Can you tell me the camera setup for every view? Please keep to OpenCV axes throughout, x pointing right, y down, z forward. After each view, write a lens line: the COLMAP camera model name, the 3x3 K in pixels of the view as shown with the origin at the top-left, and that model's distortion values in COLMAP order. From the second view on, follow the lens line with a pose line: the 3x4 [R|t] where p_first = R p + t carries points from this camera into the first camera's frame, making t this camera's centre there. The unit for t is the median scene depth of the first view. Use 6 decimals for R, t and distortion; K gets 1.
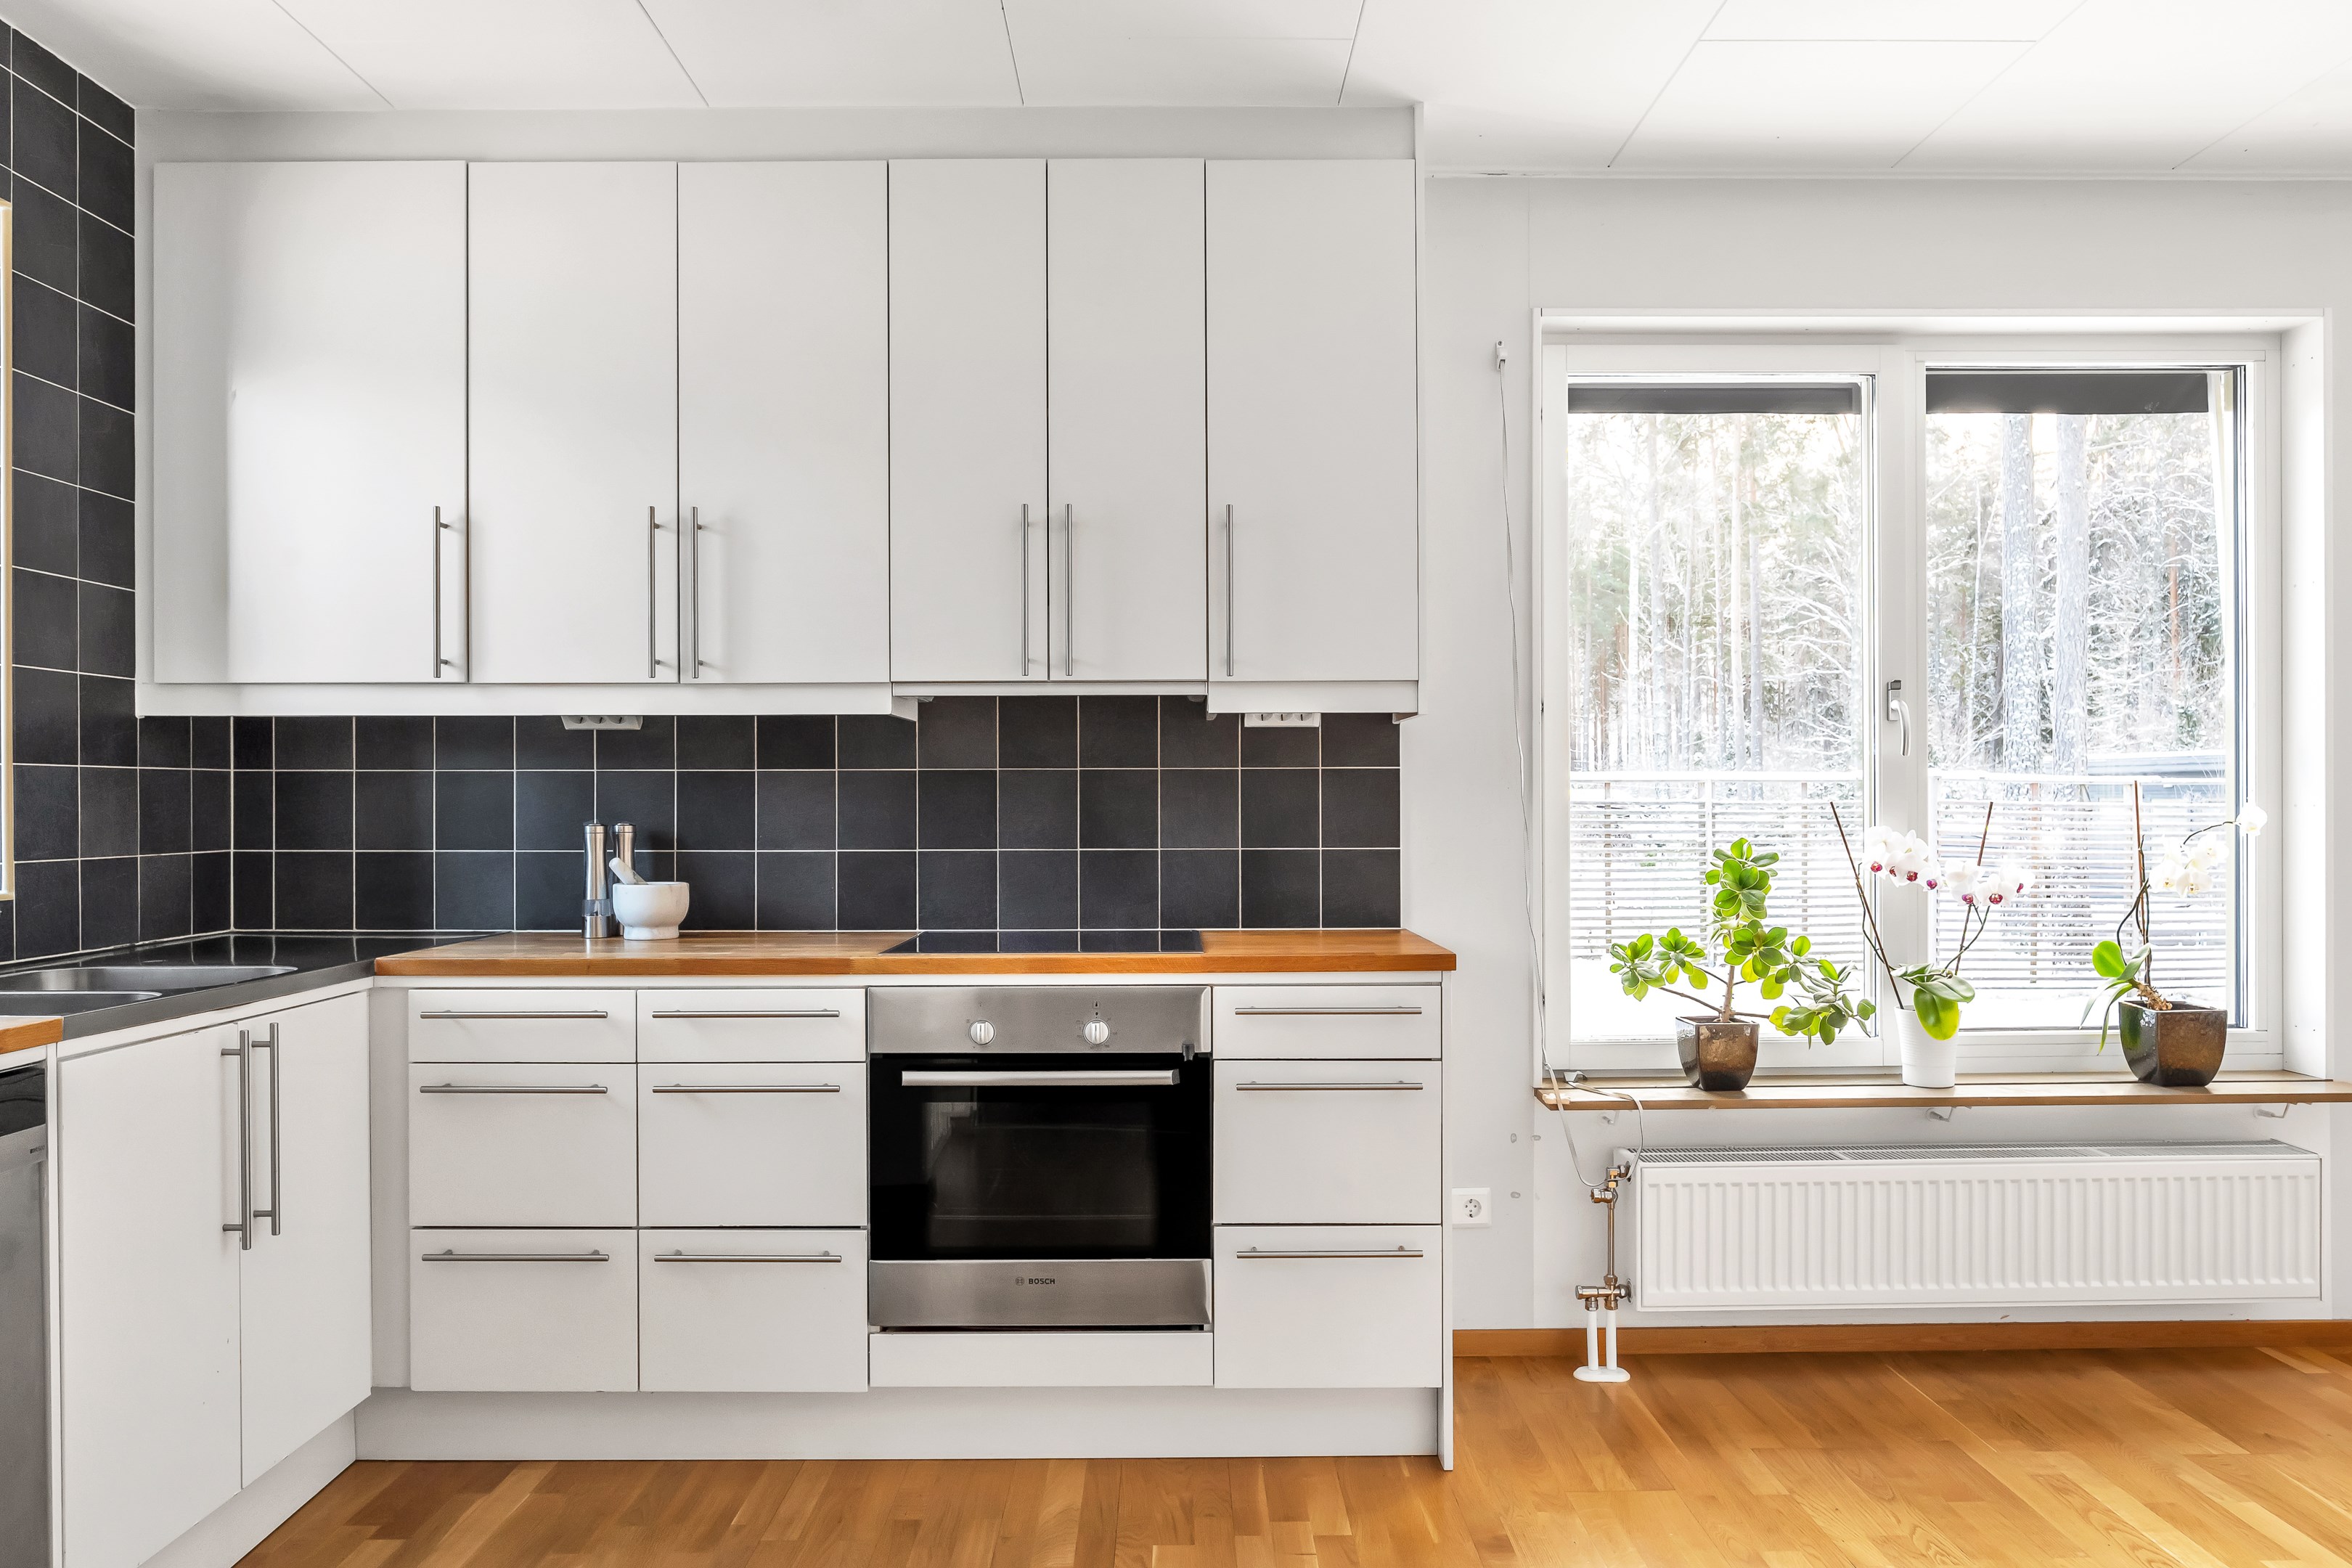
lens RADIAL K [[1677.5, 0, 1176.0], [0, 1677.5, 784.0], [0, 0, 1]] dist [-0.001294, 0.000482]
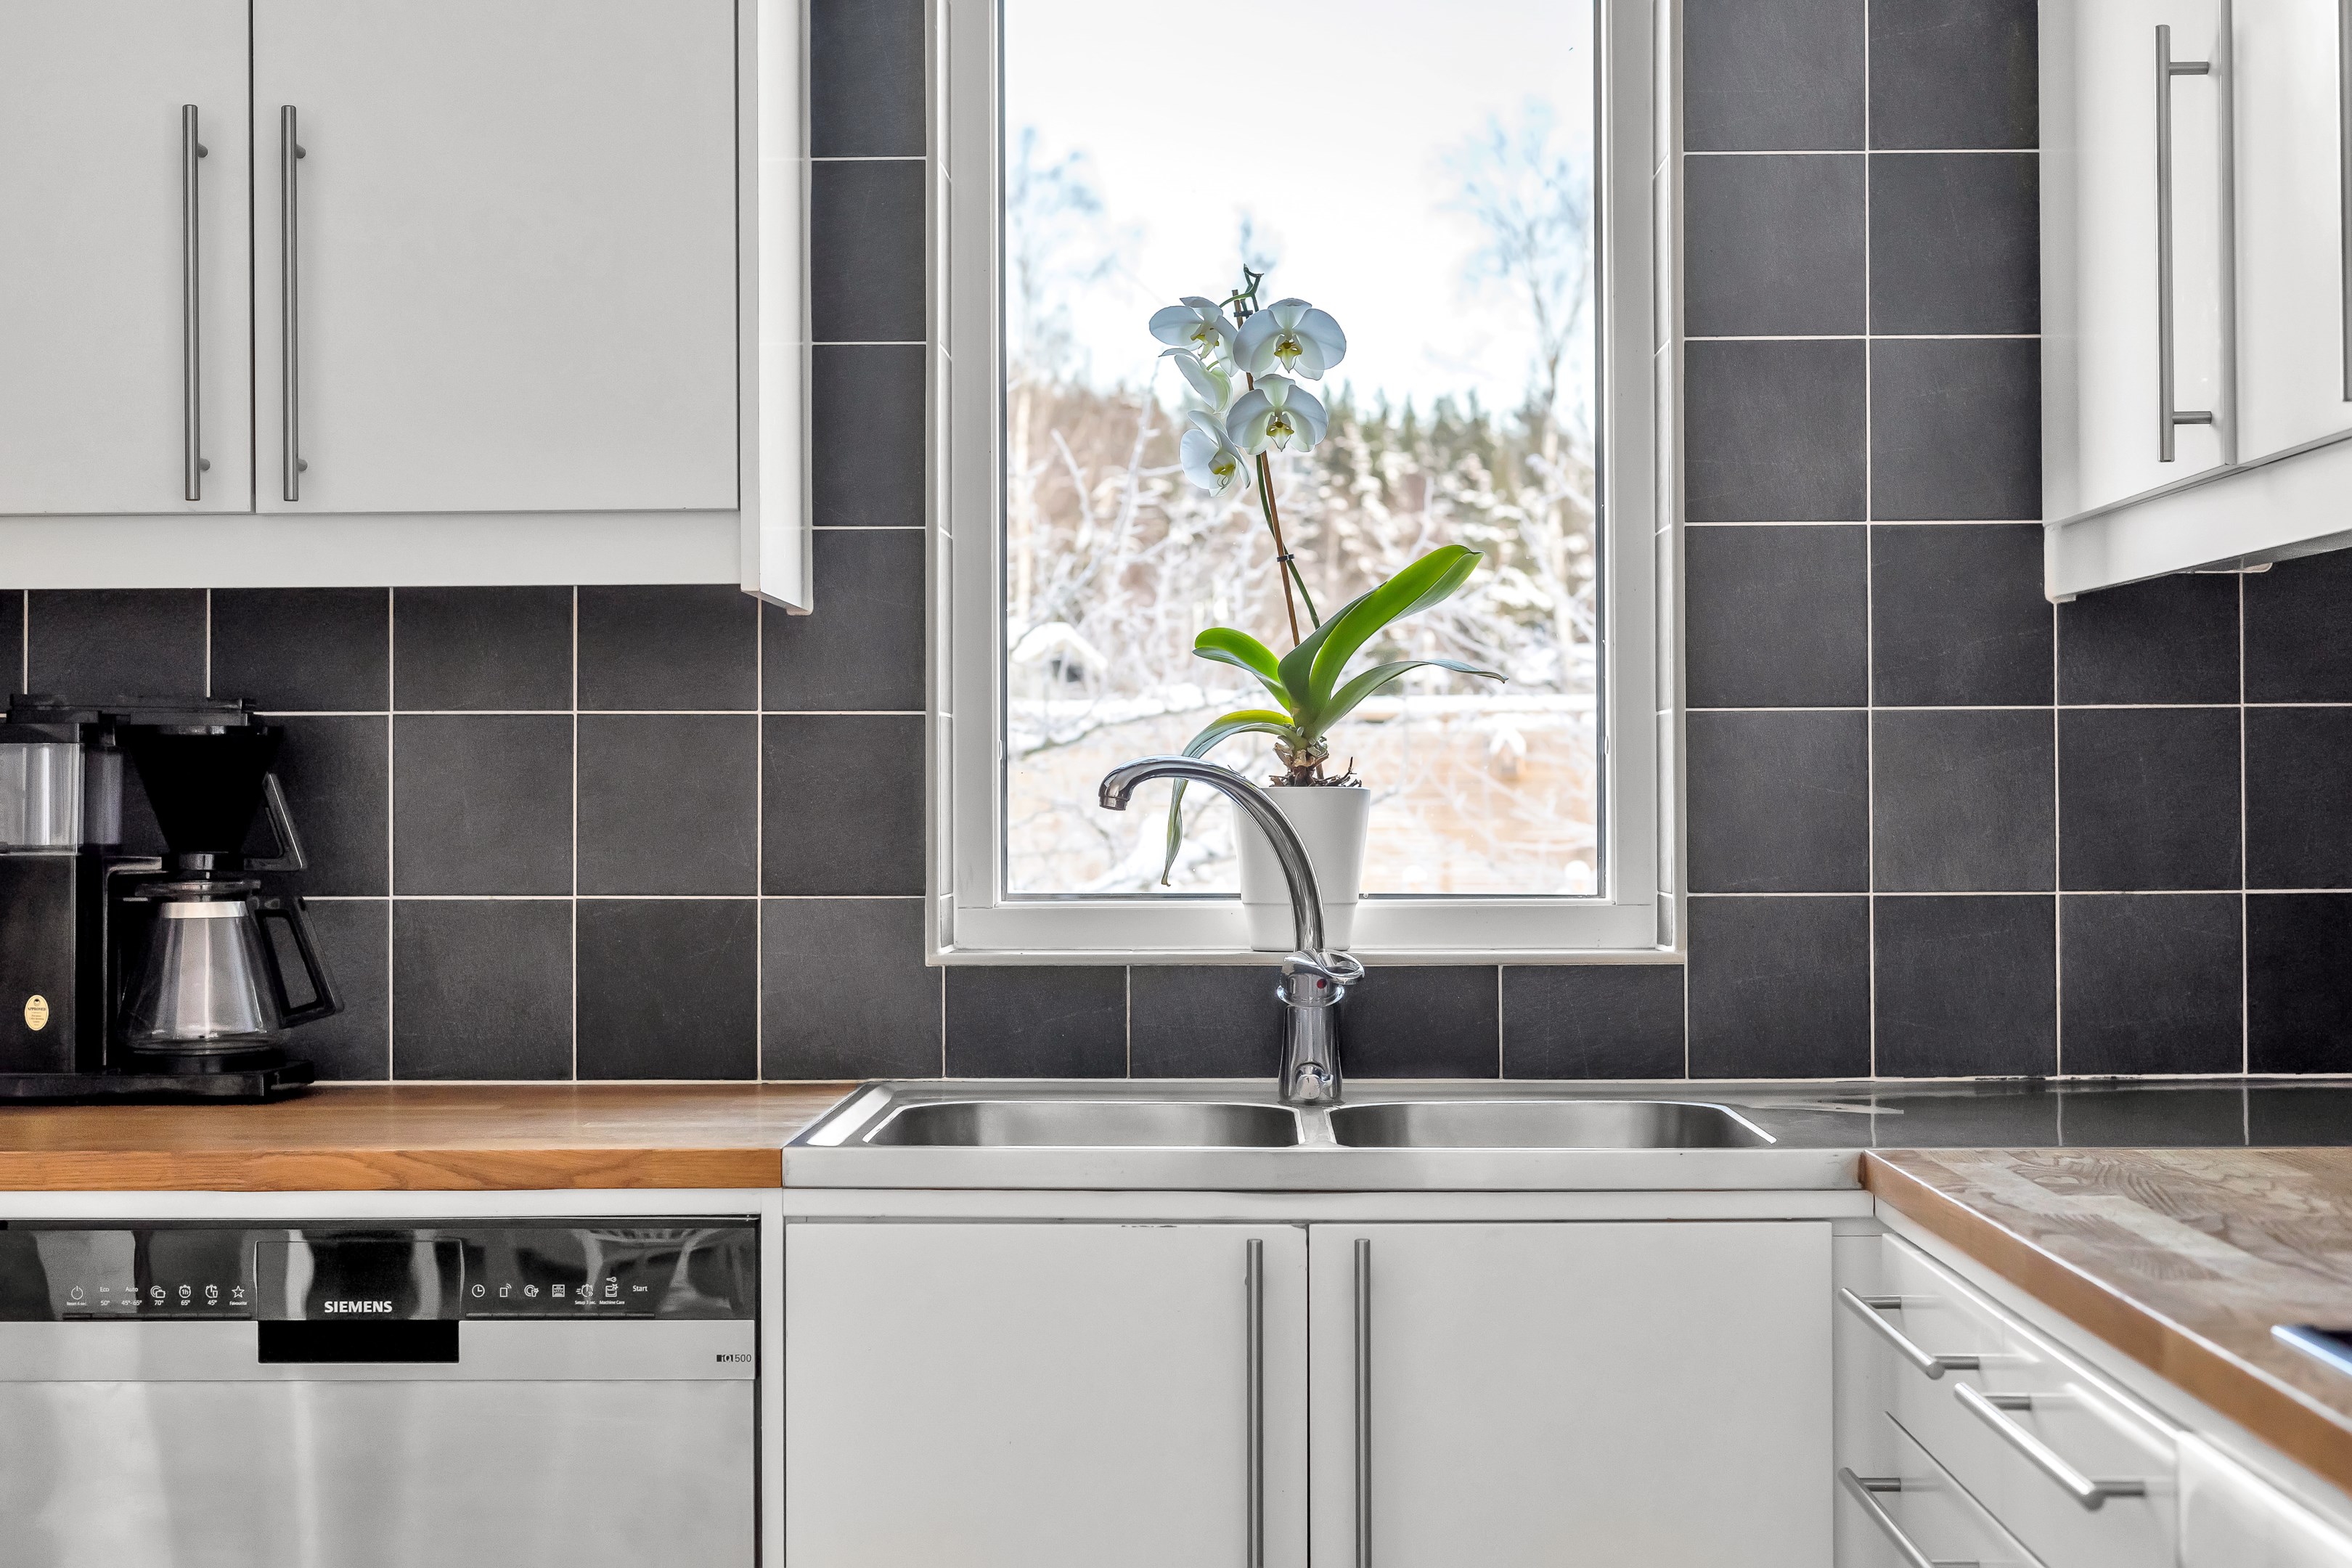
lens RADIAL K [[3563.4, 0, 1176.0], [0, 3563.4, 784.0], [0, 0, 1]] dist [-0.010295, -0.022670]
pose [[-0.018594, -0.000921, -0.999827, 0.417178], [0.013811, 0.999904, -0.001178, 0.010391], [0.999732, -0.013831, -0.018580, 0.826702]]
